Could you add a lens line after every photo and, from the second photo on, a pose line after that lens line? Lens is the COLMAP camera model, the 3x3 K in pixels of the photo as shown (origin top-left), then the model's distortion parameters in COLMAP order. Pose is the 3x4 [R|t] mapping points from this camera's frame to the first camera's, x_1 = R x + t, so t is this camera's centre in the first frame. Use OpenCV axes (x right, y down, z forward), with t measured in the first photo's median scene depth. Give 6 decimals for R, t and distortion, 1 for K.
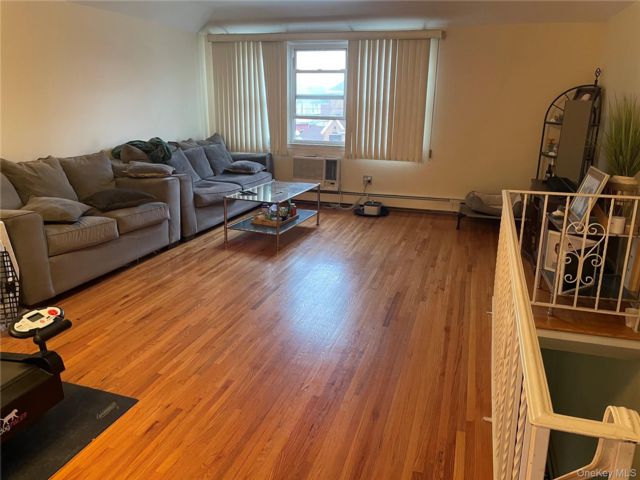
lens RADIAL K [[491.7, 0, 322.7], [0, 491.7, 236.6], [0, 0, 1]] dist [0.072017, -0.066476]
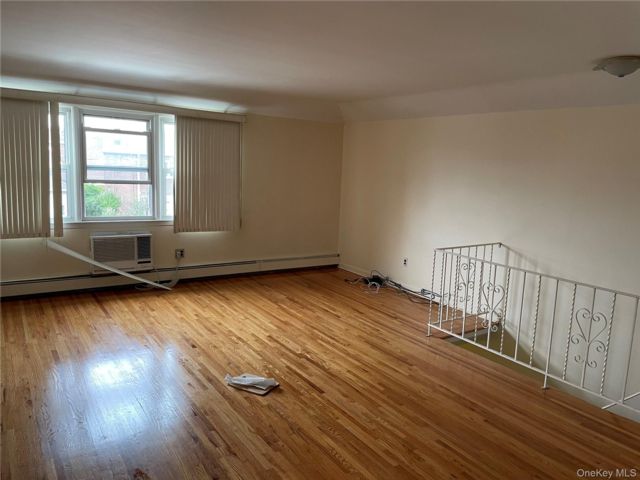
lens RADIAL K [[491.7, 0, 333.7], [0, 491.7, 239.2], [0, 0, 1]] dist [0.072017, -0.066476]
pose [[0.606960, -0.108455, 0.787297, -0.537986], [0.179055, 0.983836, -0.002512, -0.094601], [-0.774299, 0.142494, 0.616569, 0.184299]]
